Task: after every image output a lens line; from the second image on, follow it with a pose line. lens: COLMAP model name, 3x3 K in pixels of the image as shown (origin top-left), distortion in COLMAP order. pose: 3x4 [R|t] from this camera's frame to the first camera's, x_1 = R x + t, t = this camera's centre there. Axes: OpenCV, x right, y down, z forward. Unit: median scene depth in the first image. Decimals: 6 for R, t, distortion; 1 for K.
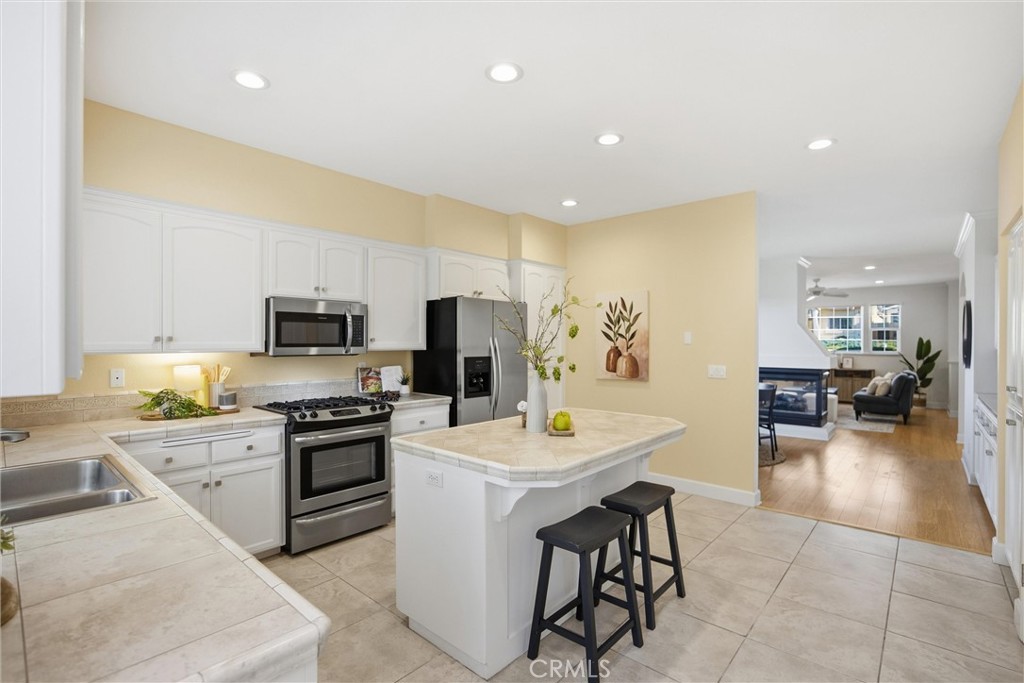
lens RADIAL K [[475.3, 0, 507.5], [0, 475.3, 344.0], [0, 0, 1]] dist [-0.002558, -0.000329]
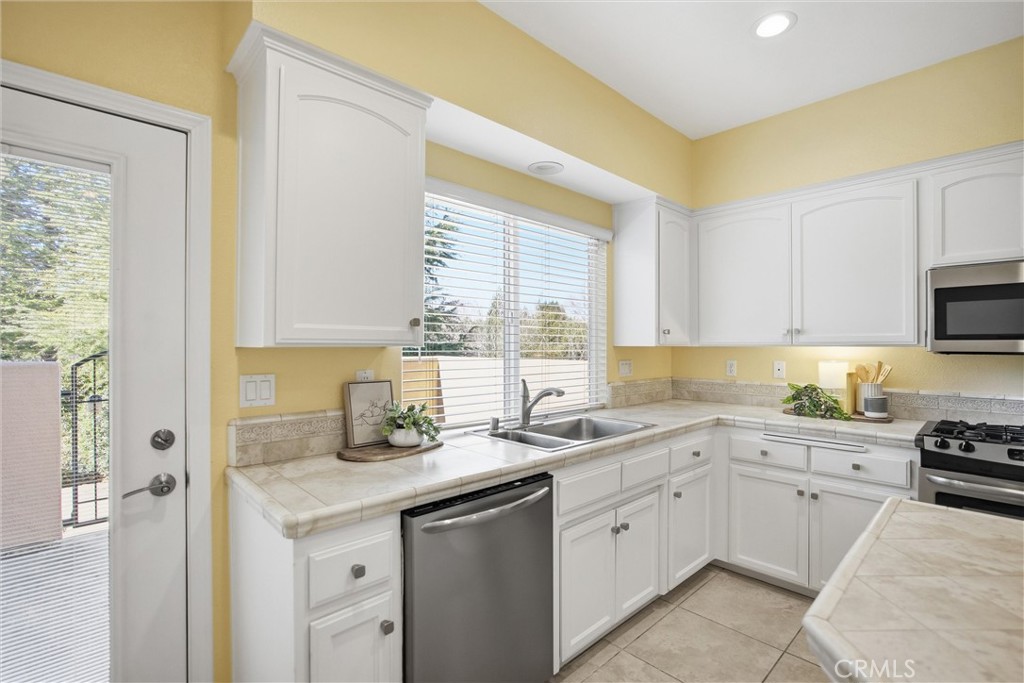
lens RADIAL K [[464.7, 0, 512.0], [0, 464.7, 341.5], [0, 0, 1]] dist [-0.010397, 0.000200]
pose [[-0.072238, -0.007833, -0.997357, 0.239394], [-0.003770, 0.999964, -0.007581, 0.017283], [0.997380, 0.003212, -0.072265, 0.446390]]
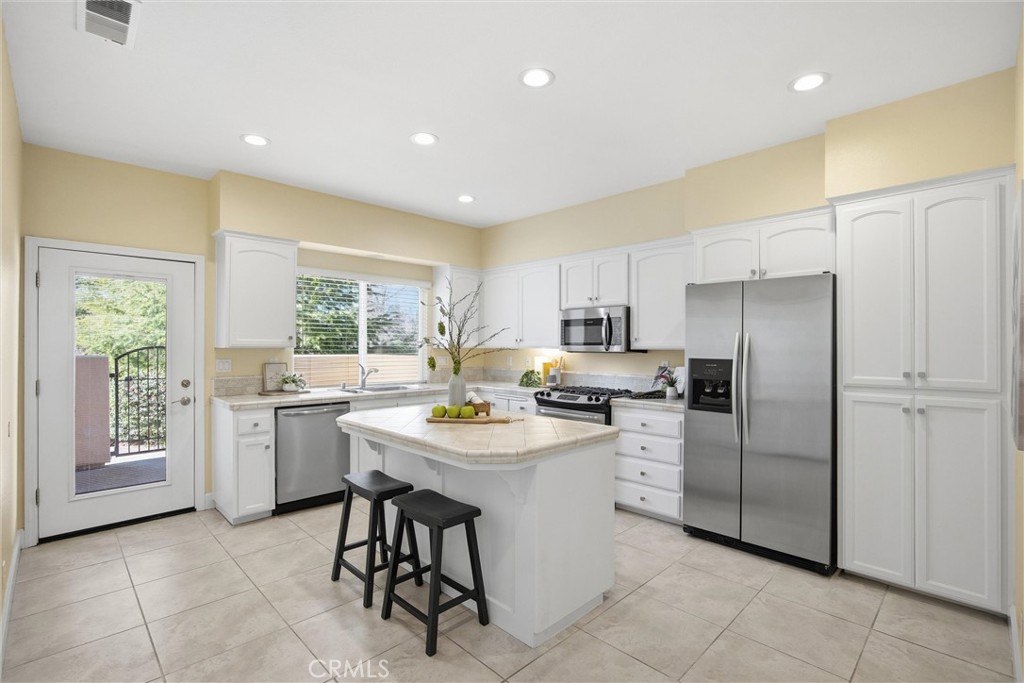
lens RADIAL K [[475.3, 0, 507.5], [0, 475.3, 344.0], [0, 0, 1]] dist [-0.002558, -0.000329]
pose [[-0.064260, -0.004721, -0.997922, 0.967028], [-0.006943, 0.999967, -0.004284, 0.010954], [0.997909, 0.006653, -0.064291, 0.967756]]
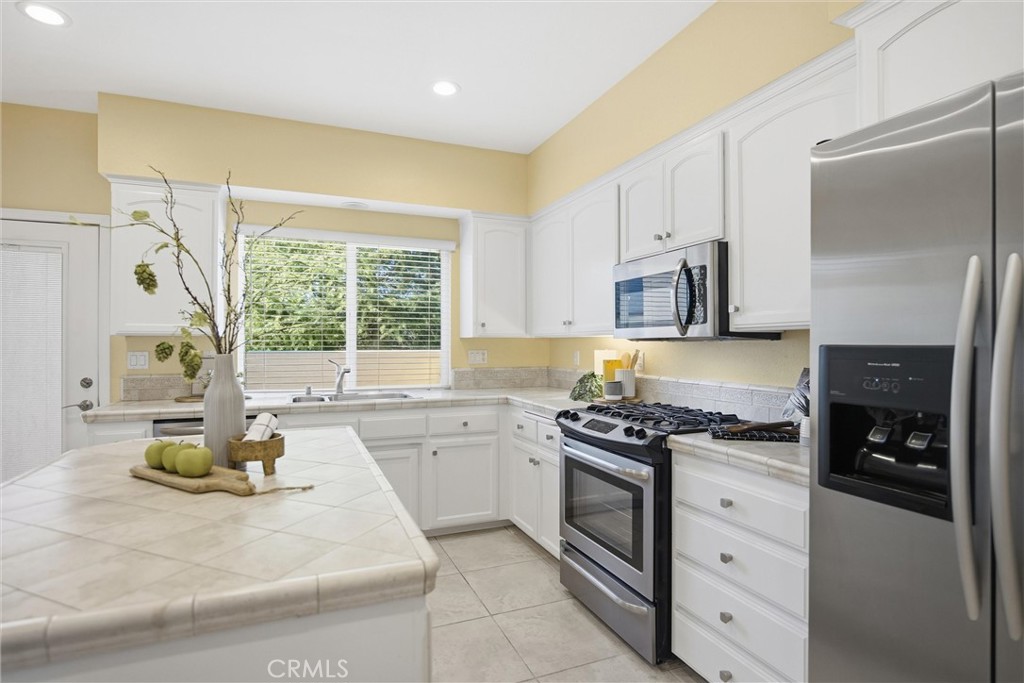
lens RADIAL K [[521.7, 0, 512.0], [0, 521.7, 341.5], [0, 0, 1]] dist [-0.003935, -0.000660]
pose [[-0.428209, -0.005527, -0.903663, 0.372166], [-0.001921, 0.999985, -0.005206, 0.035097], [0.903678, -0.000493, -0.428213, 1.259075]]
